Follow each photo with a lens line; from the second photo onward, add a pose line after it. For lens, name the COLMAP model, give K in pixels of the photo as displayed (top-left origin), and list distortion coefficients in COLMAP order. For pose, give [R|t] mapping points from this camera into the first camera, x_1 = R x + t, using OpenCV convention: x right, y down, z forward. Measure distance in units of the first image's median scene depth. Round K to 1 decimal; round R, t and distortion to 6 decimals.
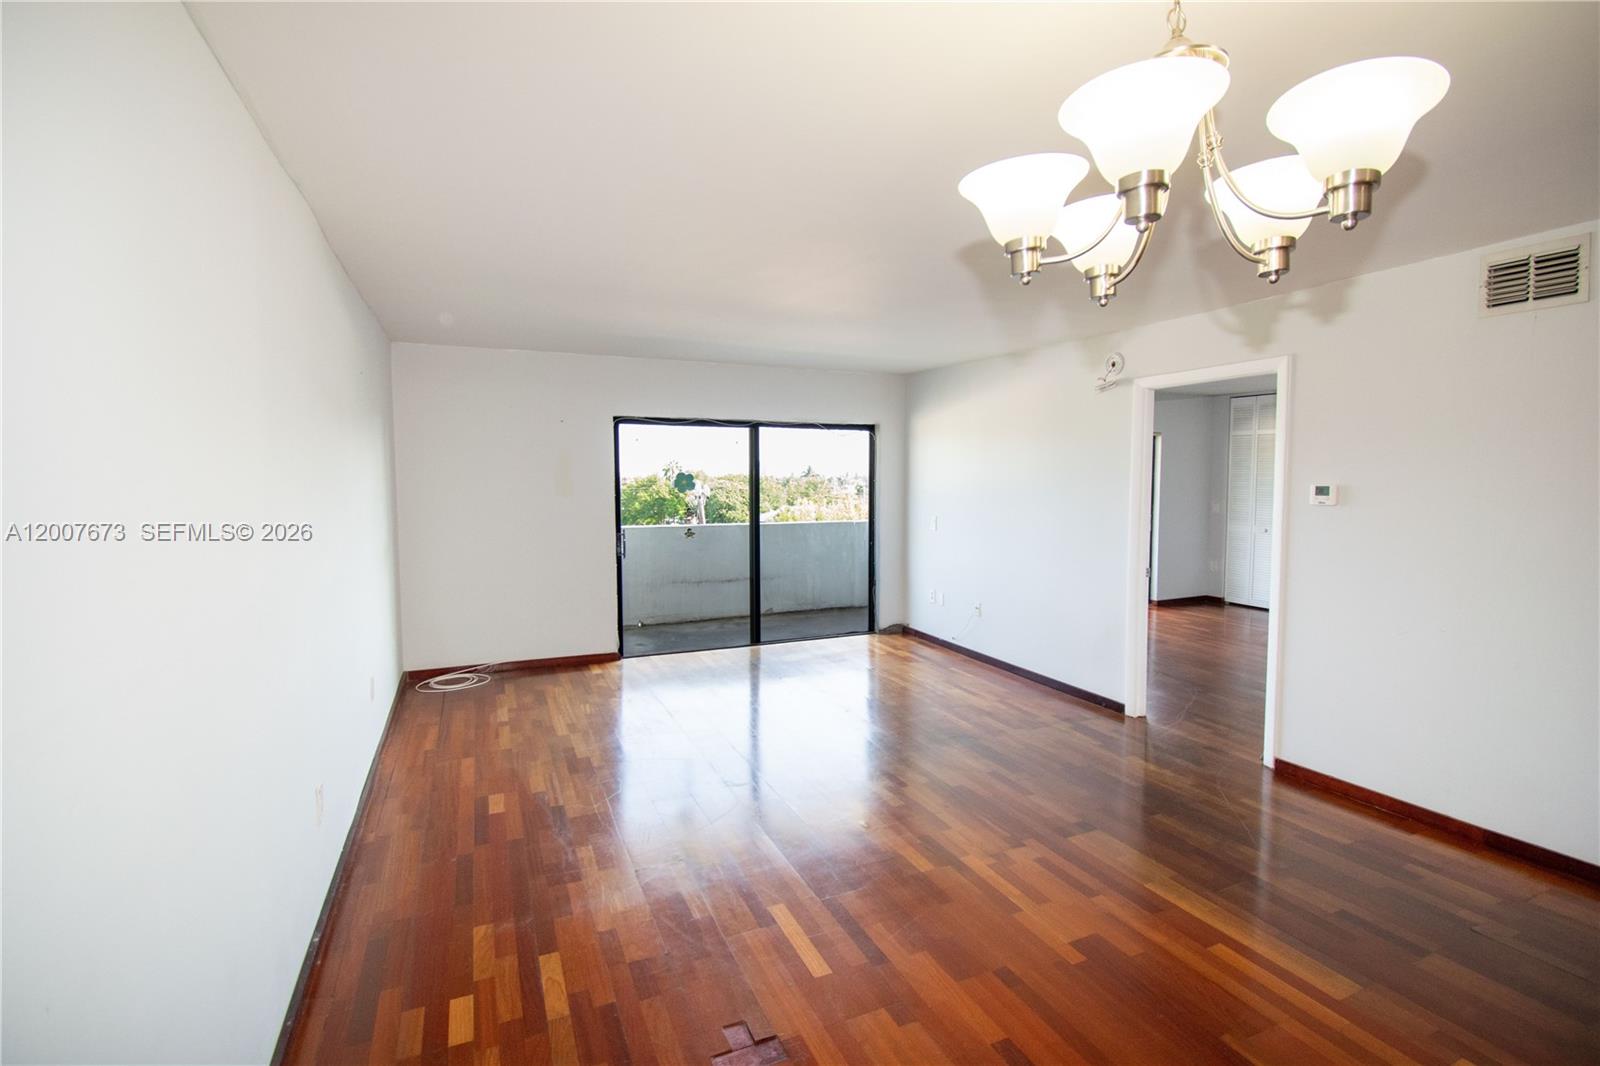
lens RADIAL K [[729.3, 0, 810.9], [0, 729.3, 527.8], [0, 0, 1]] dist [0.019913, -0.026975]
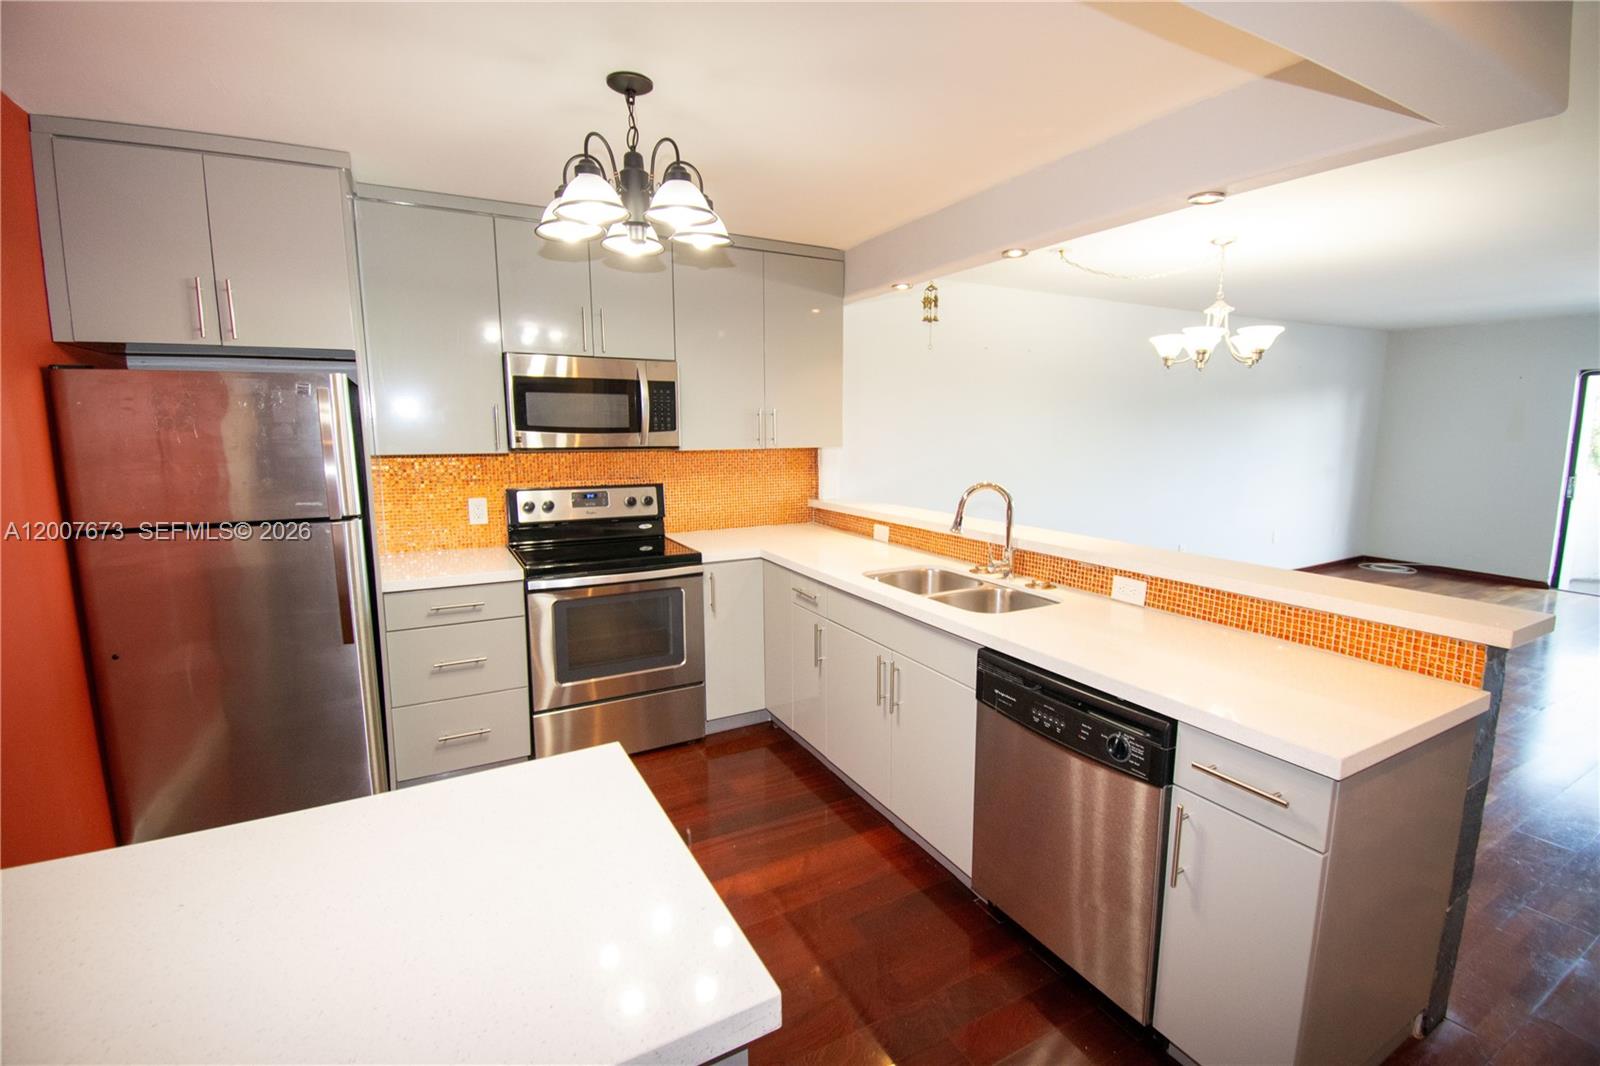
lens RADIAL K [[708.6, 0, 811.0], [0, 708.6, 527.3], [0, 0, 1]] dist [0.019458, -0.026055]
pose [[0.075946, 0.142000, -0.986949, 1.165736], [-0.064346, 0.988442, 0.137264, 0.019224], [0.995034, 0.053081, 0.084205, -0.361170]]
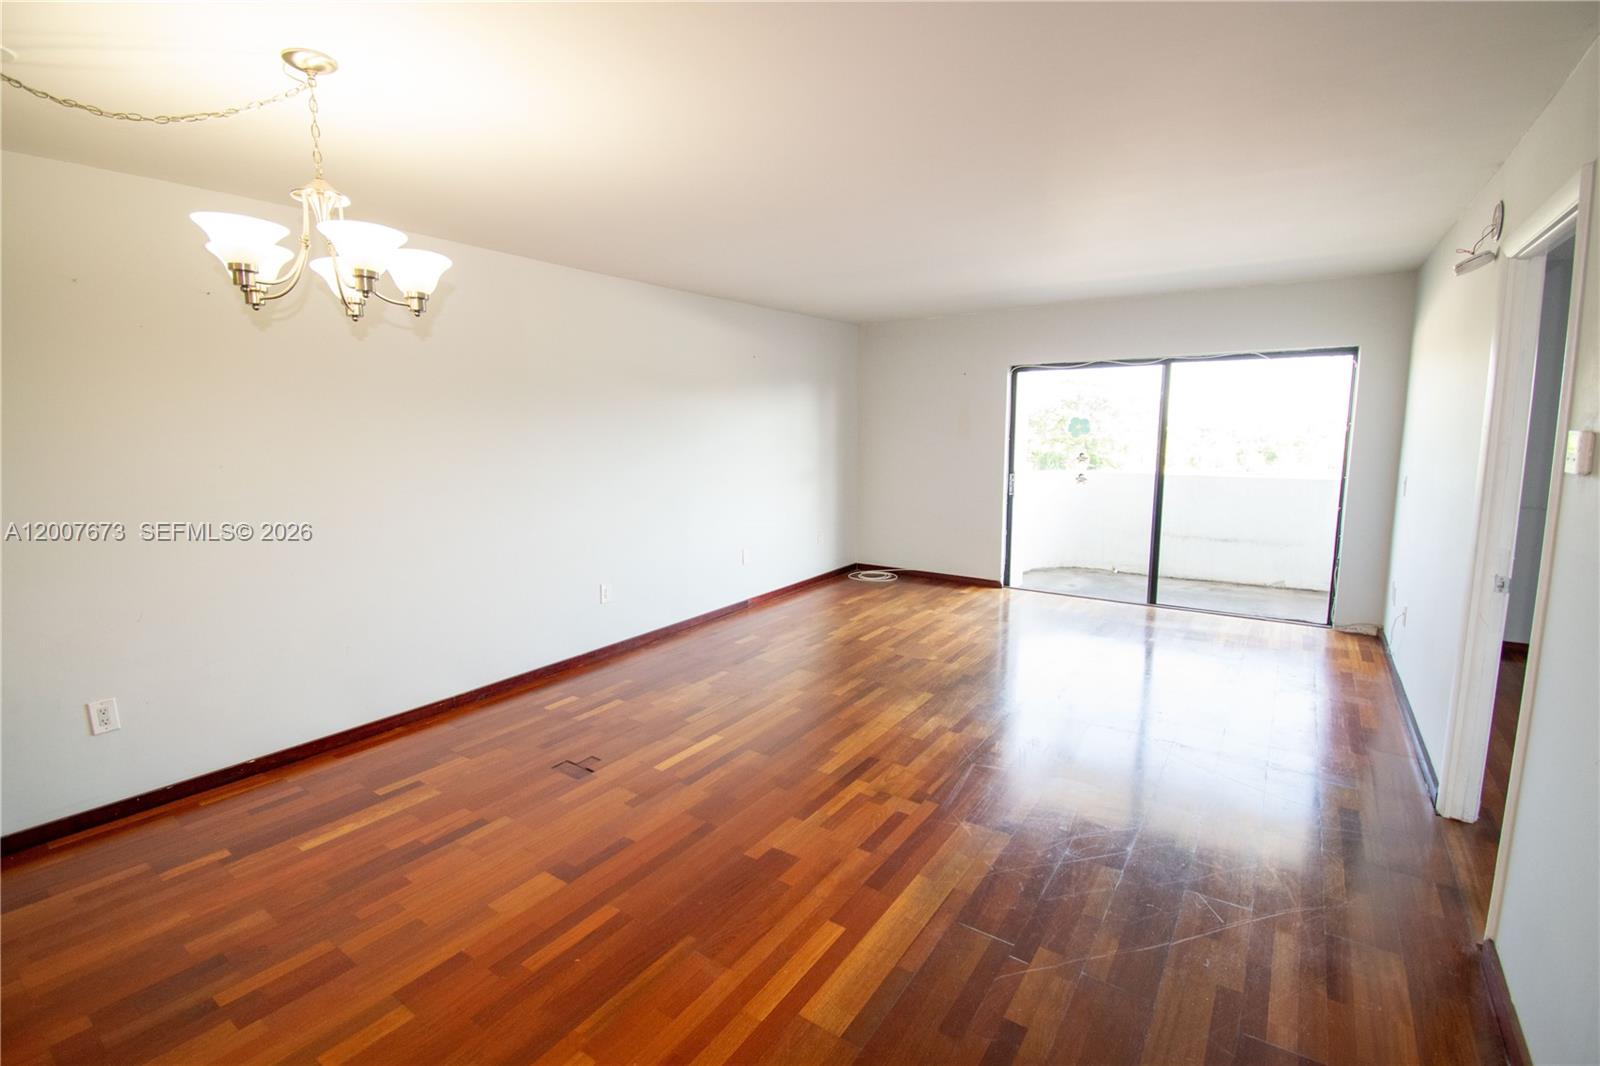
lens RADIAL K [[708.6, 0, 811.0], [0, 708.6, 527.3], [0, 0, 1]] dist [0.019458, -0.026055]
pose [[0.518639, 0.113474, -0.847430, 0.817667], [-0.048509, 0.993463, 0.103339, -0.015632], [0.853616, -0.012487, 0.520753, 0.331930]]
